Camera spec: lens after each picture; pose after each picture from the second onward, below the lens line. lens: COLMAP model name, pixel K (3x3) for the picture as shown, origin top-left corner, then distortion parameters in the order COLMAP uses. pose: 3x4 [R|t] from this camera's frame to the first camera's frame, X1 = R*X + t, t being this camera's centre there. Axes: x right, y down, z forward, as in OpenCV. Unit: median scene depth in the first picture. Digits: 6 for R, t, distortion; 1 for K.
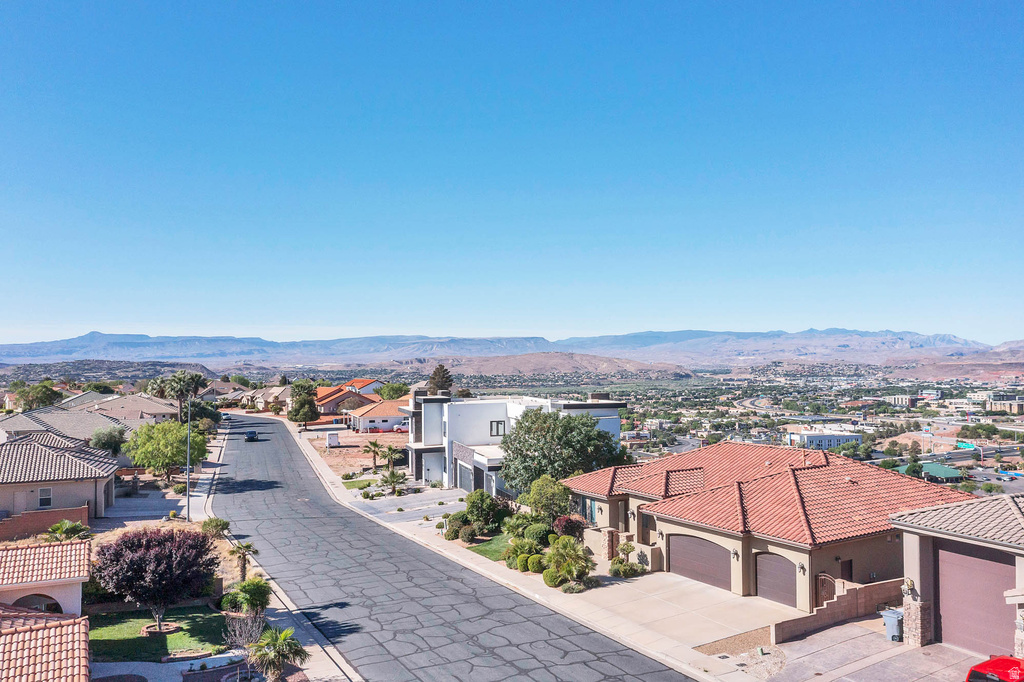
lens RADIAL K [[811.6, 0, 512.0], [0, 811.6, 341.0], [0, 0, 1]] dist [-0.003243, 0.004934]
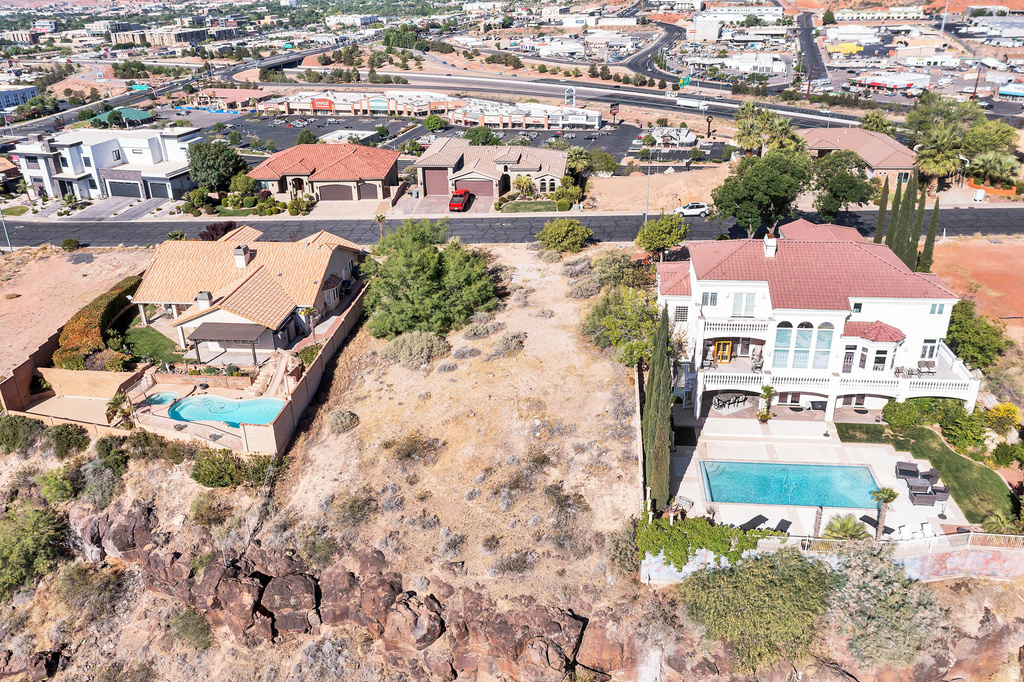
lens RADIAL K [[814.8, 0, 509.1], [0, 814.8, 341.8], [0, 0, 1]] dist [-0.003486, 0.005051]
pose [[0.549648, -0.357443, 0.755064, -0.164543], [-0.001558, 0.903399, 0.428798, -0.044121], [-0.835395, -0.236864, 0.495995, -0.094180]]
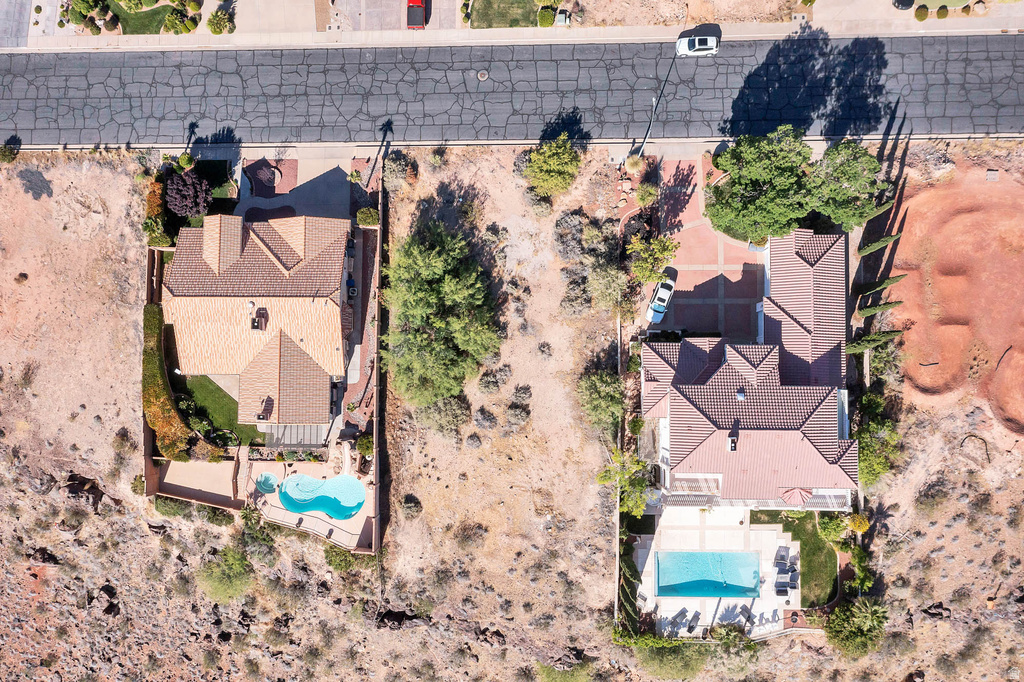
lens RADIAL K [[814.4, 0, 508.3], [0, 814.4, 342.0], [0, 0, 1]] dist [-0.007397, 0.008136]
pose [[0.464640, -0.884626, 0.039335, -0.038872], [0.015493, 0.052535, 0.998499, -0.173716], [-0.885364, -0.463333, 0.038115, -0.013082]]
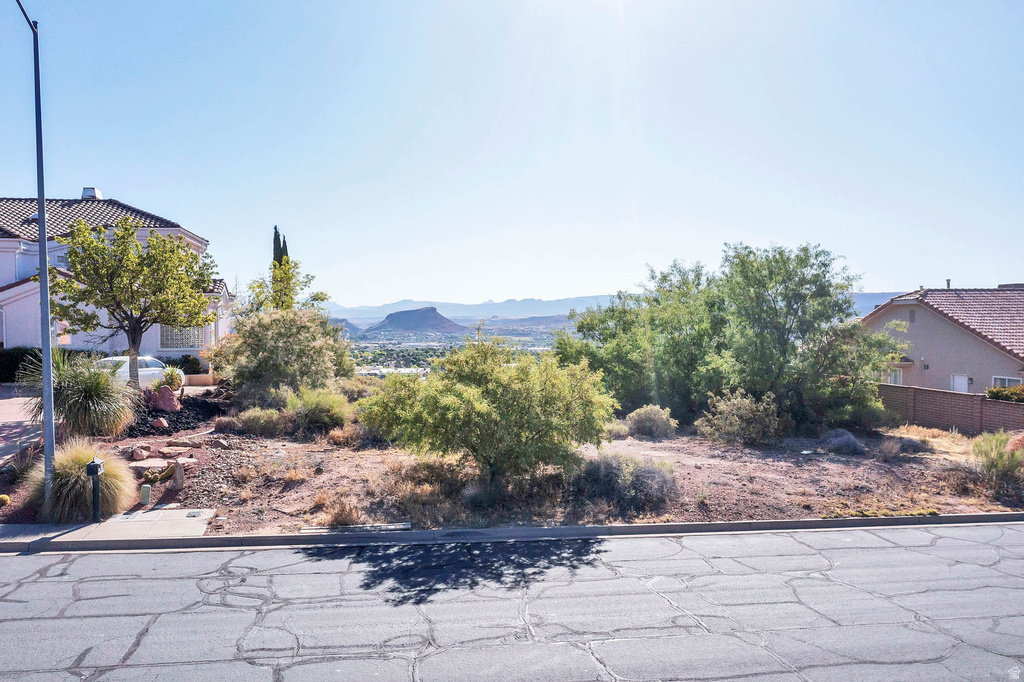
lens RADIAL K [[814.4, 0, 508.3], [0, 814.4, 342.0], [0, 0, 1]] dist [-0.007397, 0.008136]
pose [[-0.274825, 0.031958, -0.960963, 0.052432], [0.007880, 0.999489, 0.030986, 0.015119], [0.961462, 0.000944, -0.274936, 0.016931]]
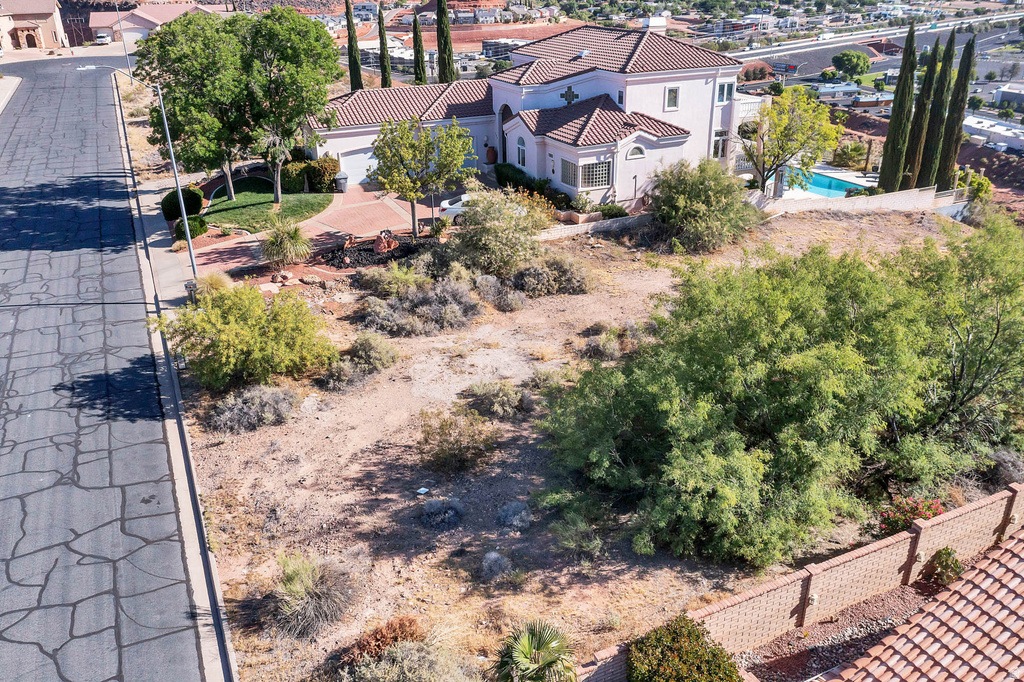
lens RADIAL K [[811.6, 0, 512.0], [0, 811.6, 341.0], [0, 0, 1]] dist [-0.003243, 0.004934]
pose [[-0.998983, 0.002039, 0.045042, -0.013964], [0.020607, 0.909183, 0.415886, -0.007291], [-0.040104, 0.416391, -0.908301, 0.066353]]
